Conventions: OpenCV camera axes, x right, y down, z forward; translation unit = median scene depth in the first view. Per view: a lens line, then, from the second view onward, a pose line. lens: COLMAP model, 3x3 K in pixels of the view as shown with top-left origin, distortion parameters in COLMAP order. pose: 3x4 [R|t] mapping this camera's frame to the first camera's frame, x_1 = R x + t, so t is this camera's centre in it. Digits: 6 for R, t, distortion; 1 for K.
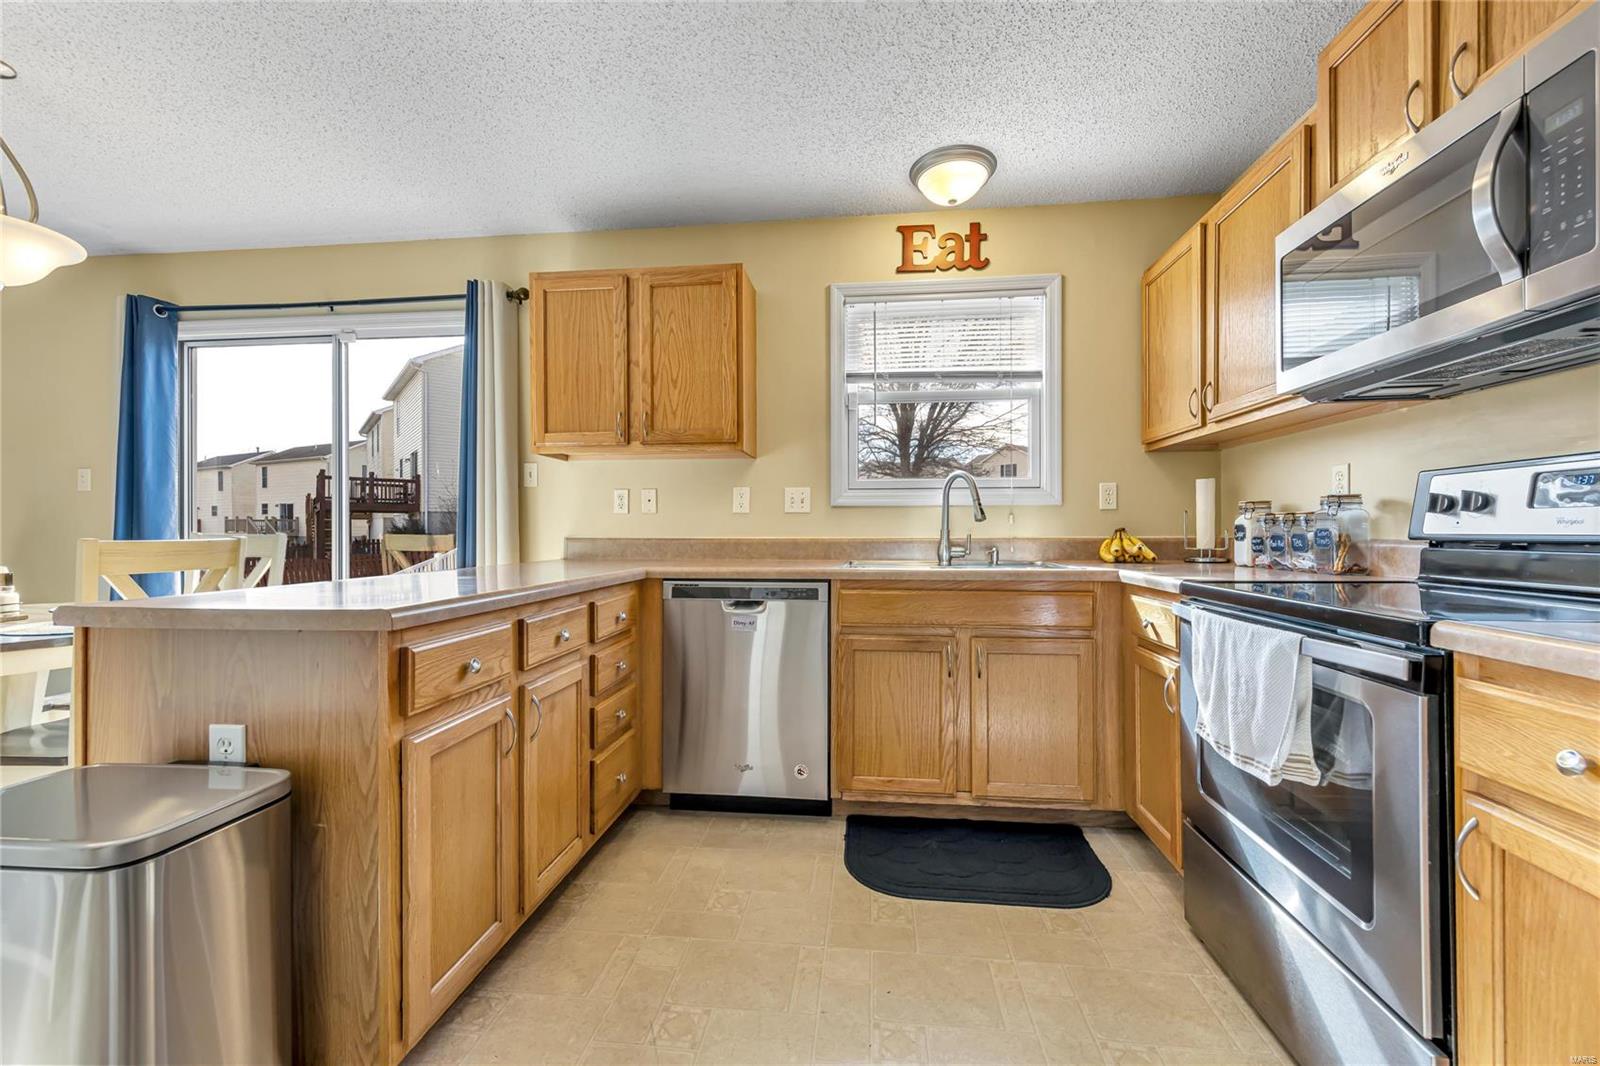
lens RADIAL K [[636.2, 0, 801.4], [0, 636.2, 536.3], [0, 0, 1]] dist [0.010291, -0.000781]
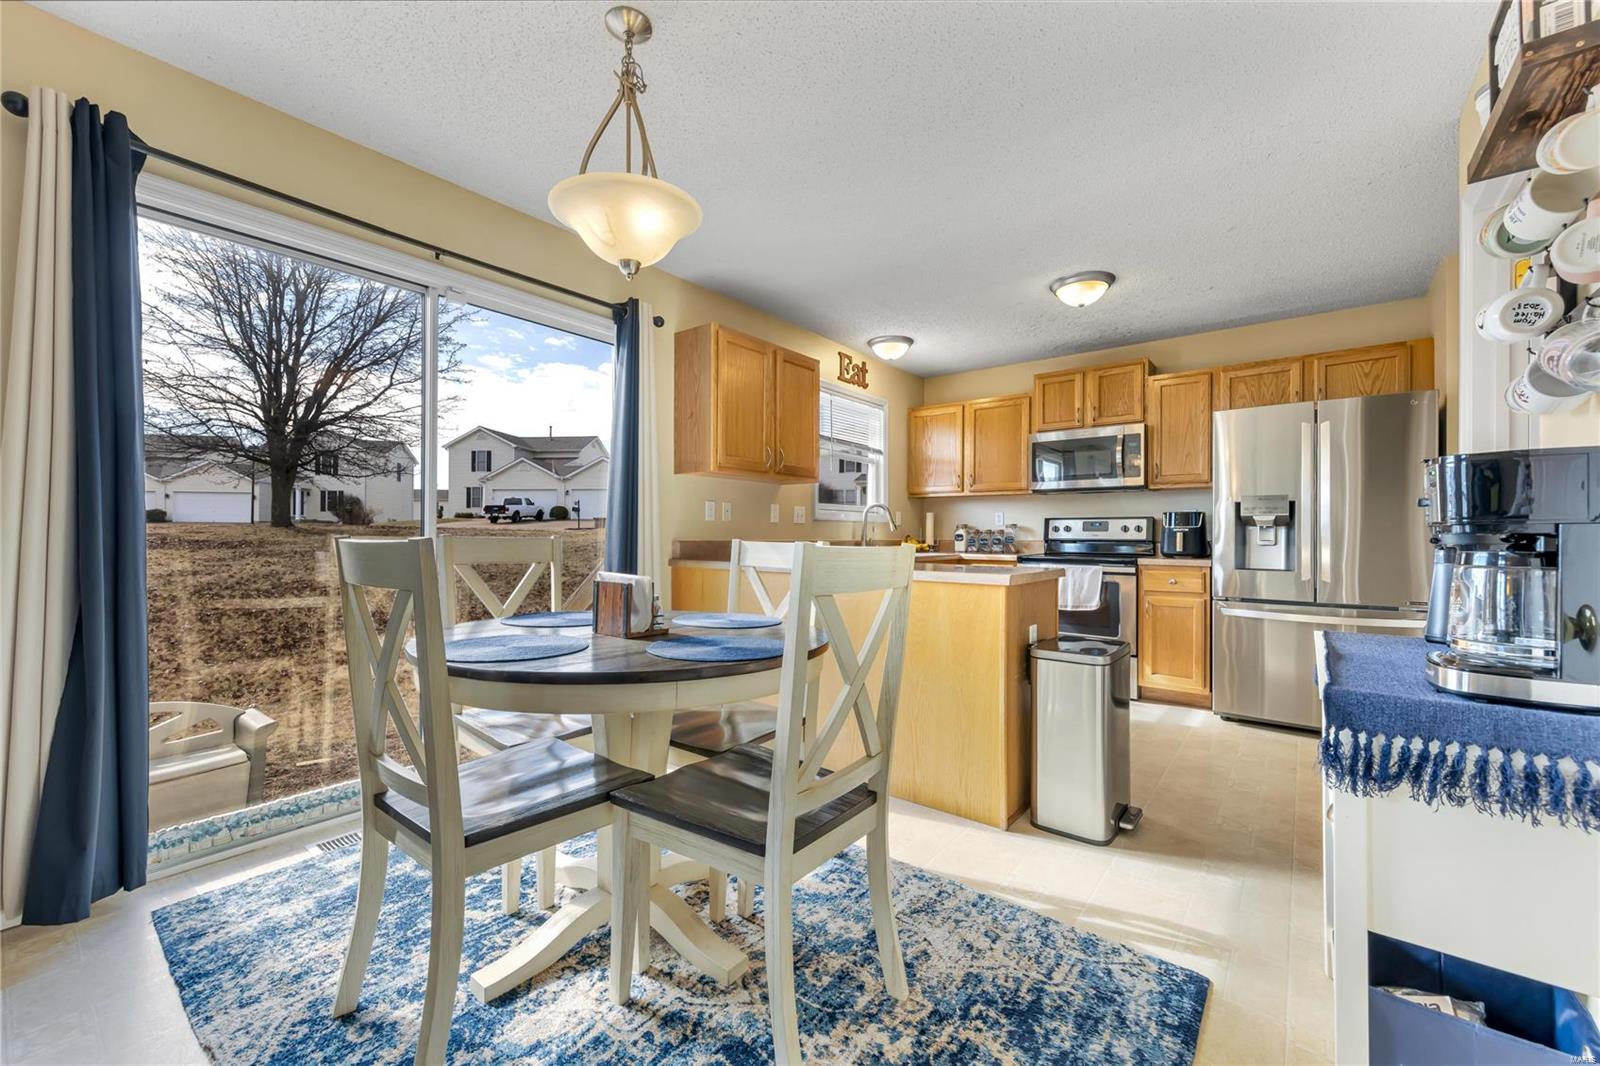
lens RADIAL K [[636.2, 0, 796.6], [0, 636.2, 533.5], [0, 0, 1]] dist [0.010291, -0.000781]
pose [[0.529708, 0.005197, 0.848164, -1.331330], [-0.000279, 0.999982, -0.005953, -0.004798], [-0.848180, 0.002916, 0.529700, 0.225104]]
